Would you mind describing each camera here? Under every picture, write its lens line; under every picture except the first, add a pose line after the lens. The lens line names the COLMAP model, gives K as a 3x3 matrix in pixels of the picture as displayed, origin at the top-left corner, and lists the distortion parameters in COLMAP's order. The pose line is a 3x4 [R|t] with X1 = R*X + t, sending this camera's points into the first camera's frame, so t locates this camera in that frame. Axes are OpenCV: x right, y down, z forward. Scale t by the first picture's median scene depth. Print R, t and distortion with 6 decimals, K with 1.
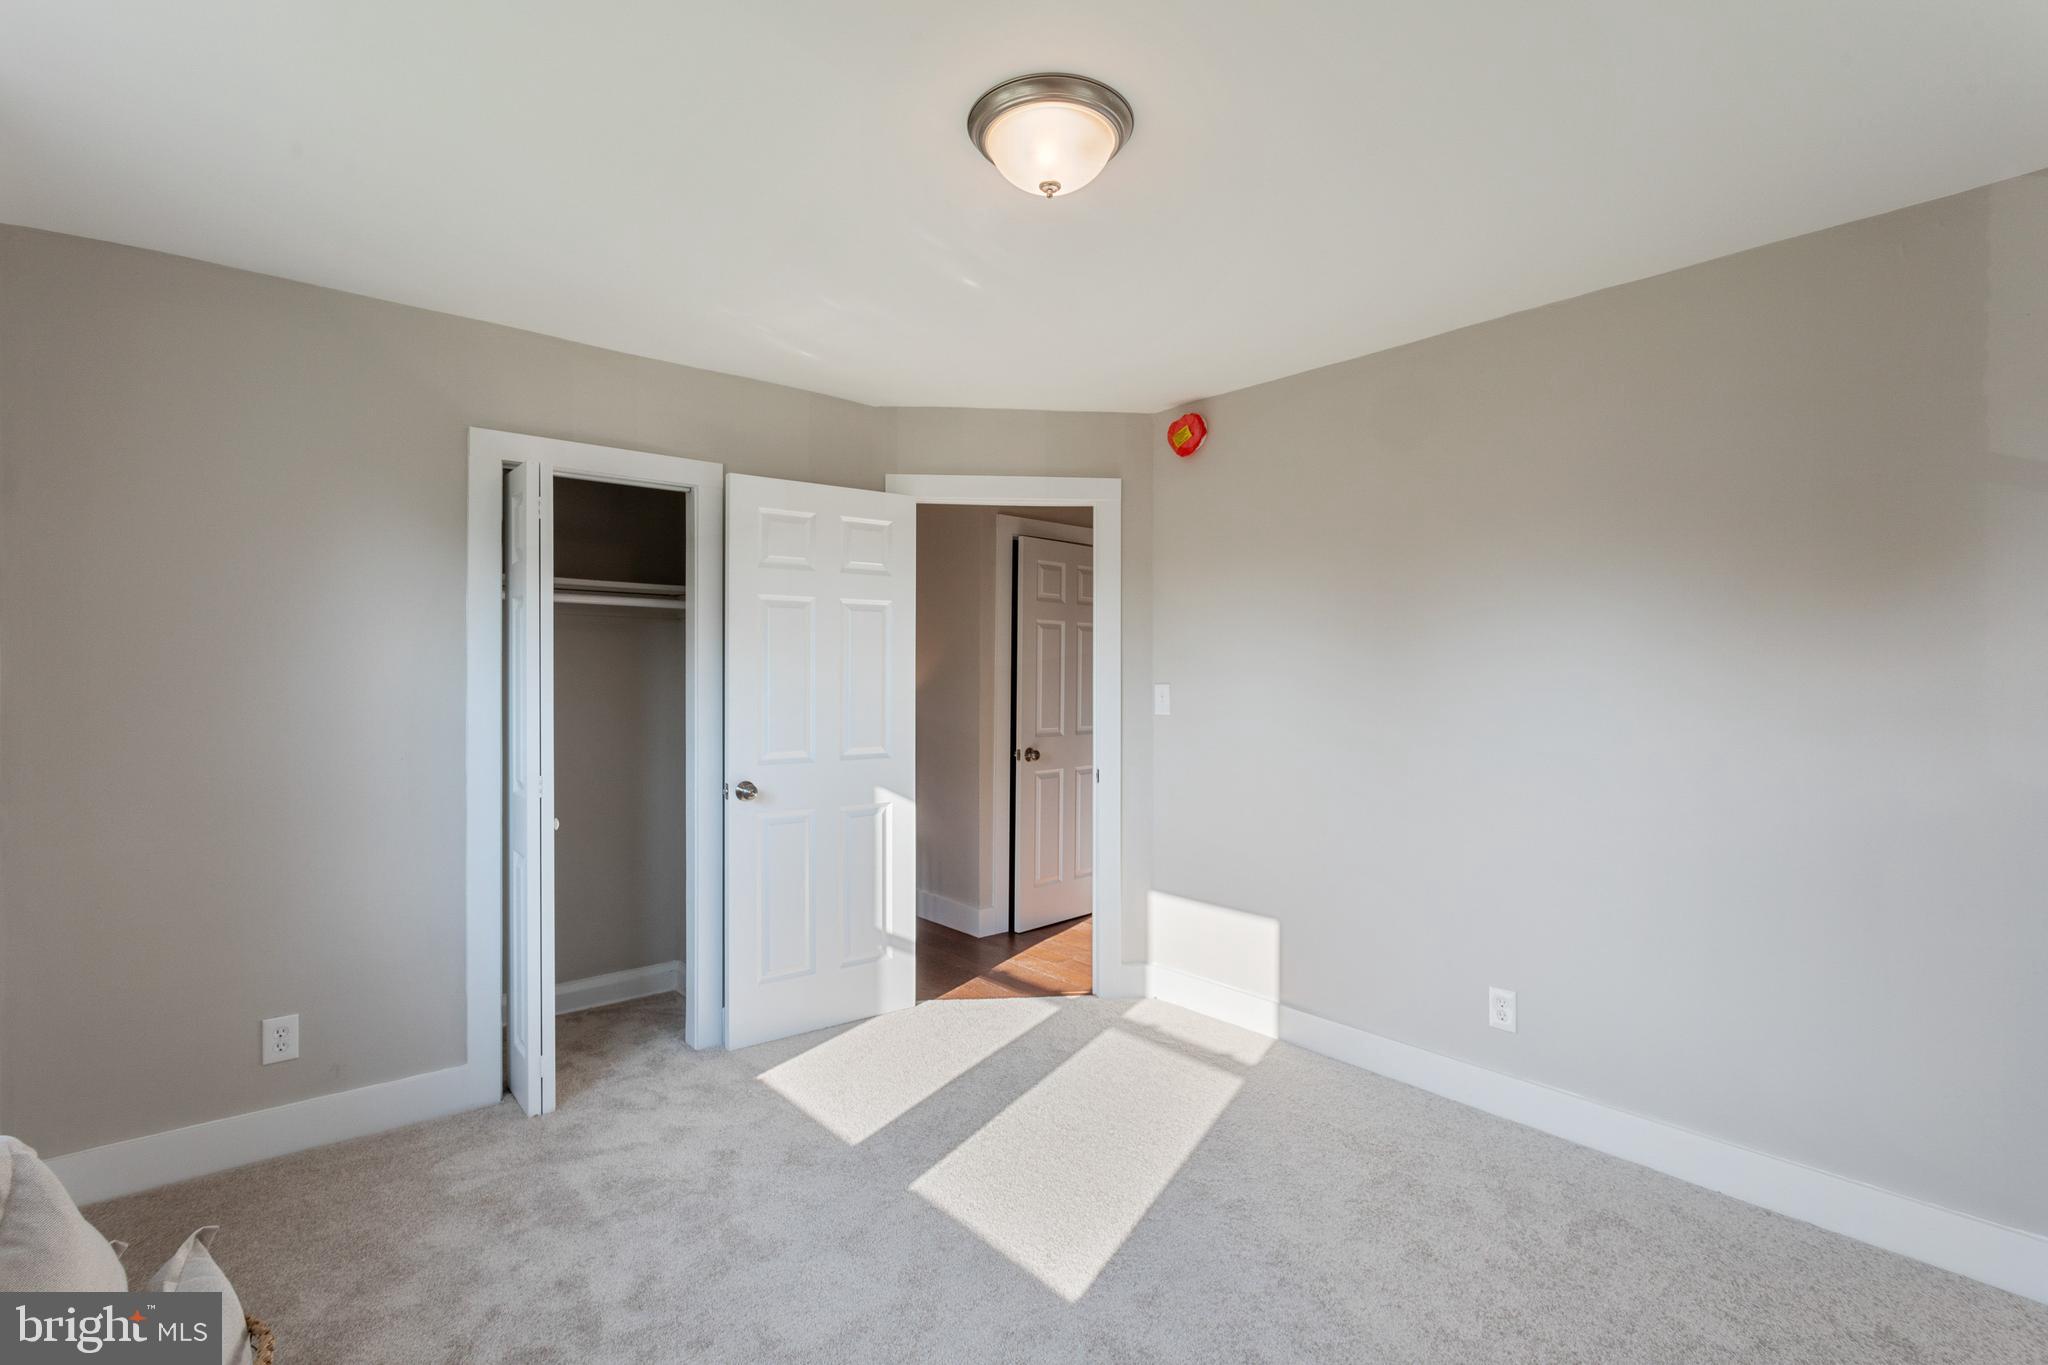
lens RADIAL K [[970.4, 0, 1014.0], [0, 970.4, 673.4], [0, 0, 1]] dist [0.002922, 0.000783]
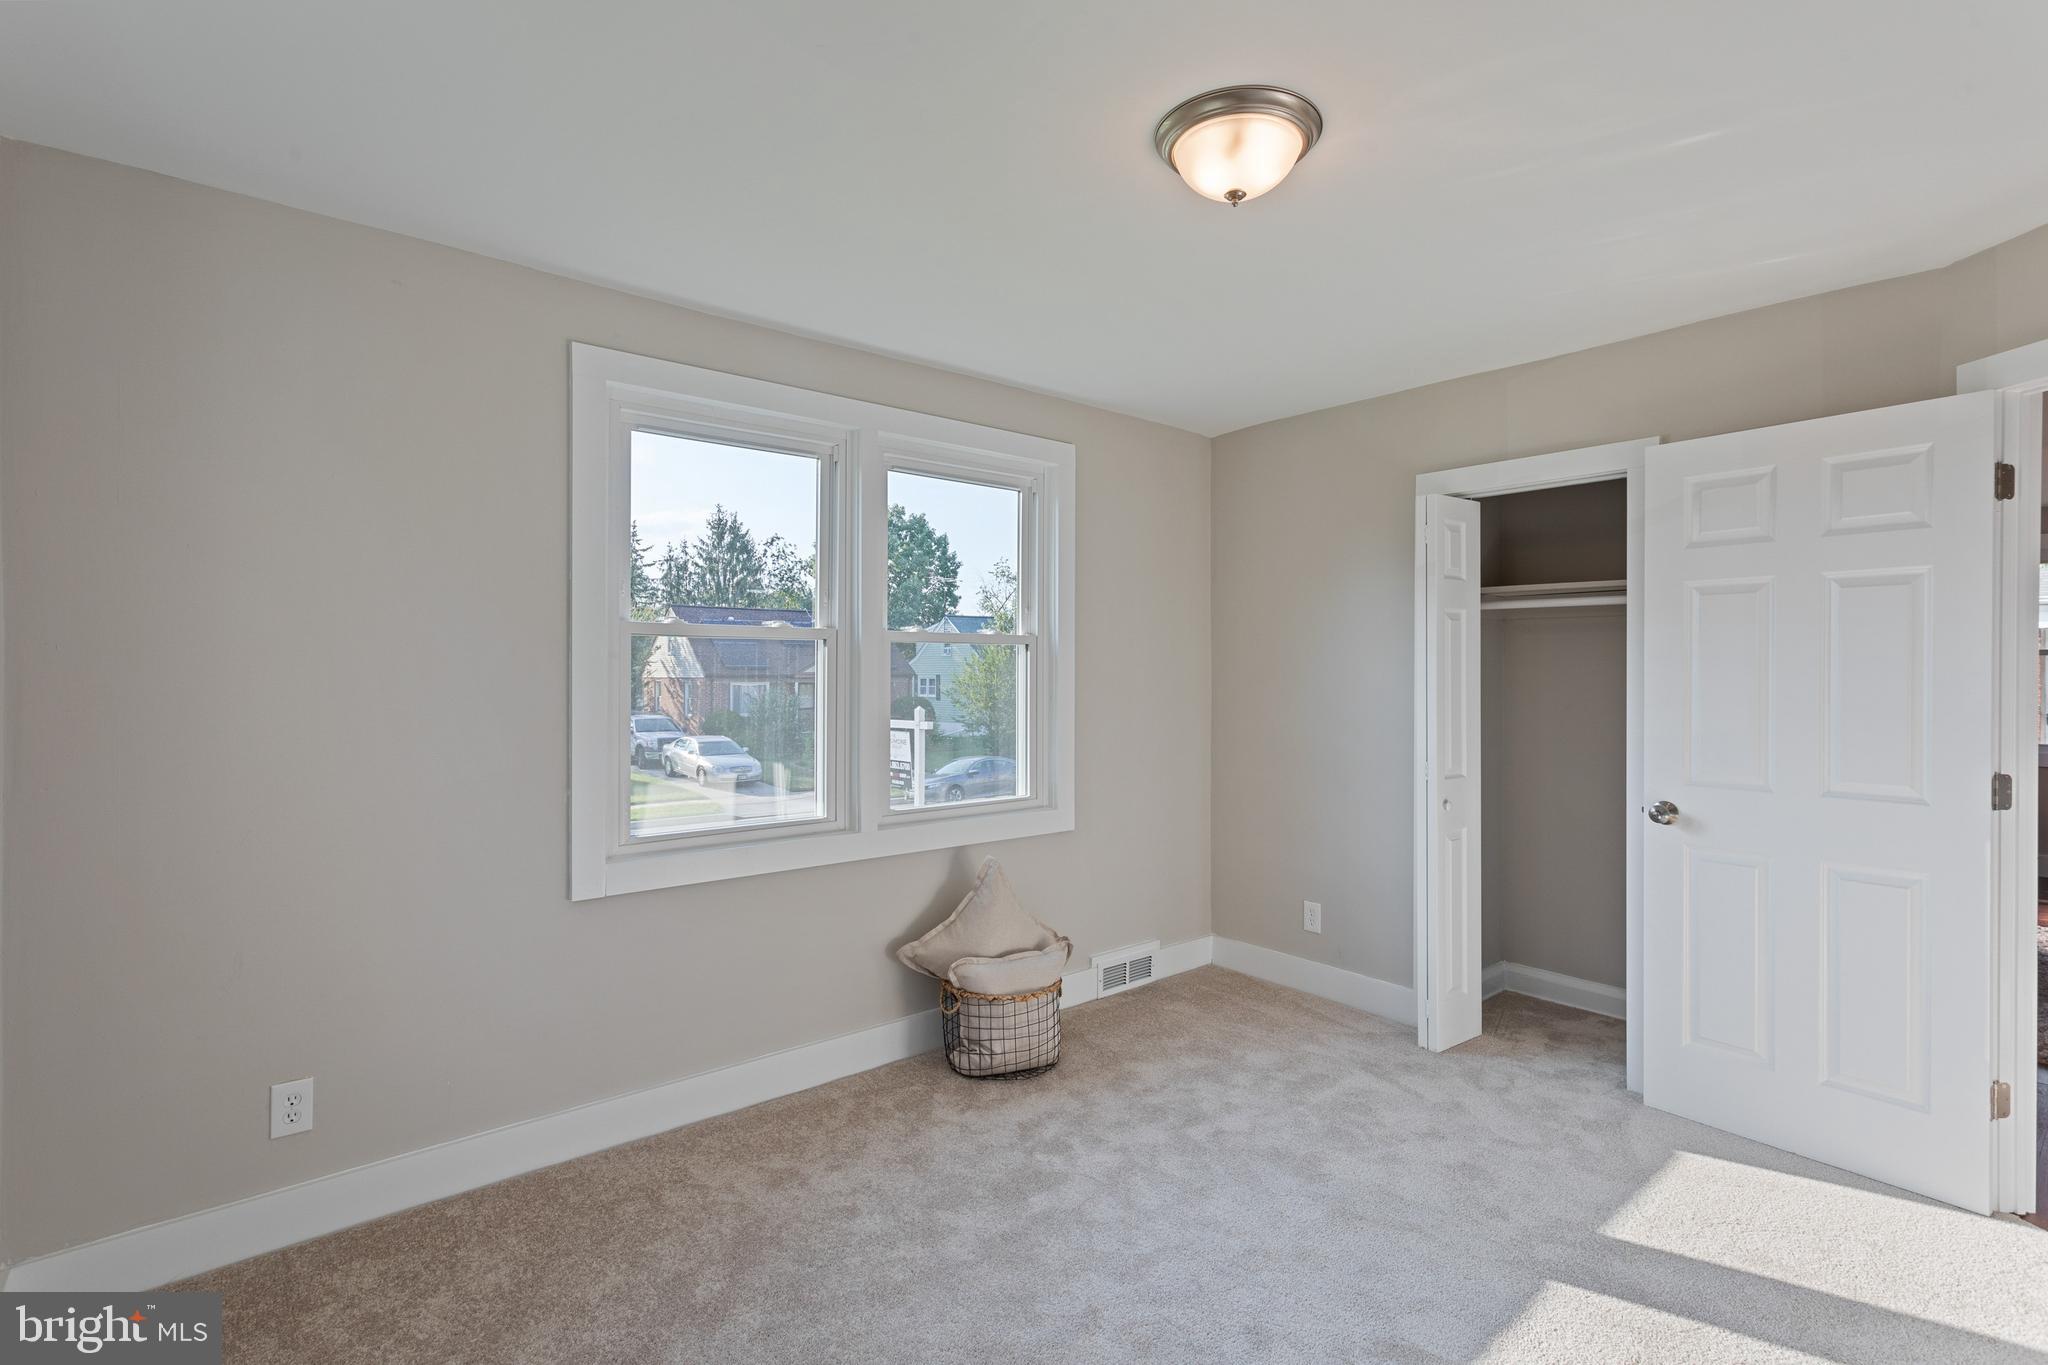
lens RADIAL K [[970.4, 0, 1014.0], [0, 970.4, 673.4], [0, 0, 1]] dist [0.002922, 0.000783]
pose [[-0.003676, 0.001507, -0.999992, 0.604238], [-0.006257, 0.999979, 0.001530, 0.001030], [0.999974, 0.006263, -0.003666, 0.442068]]
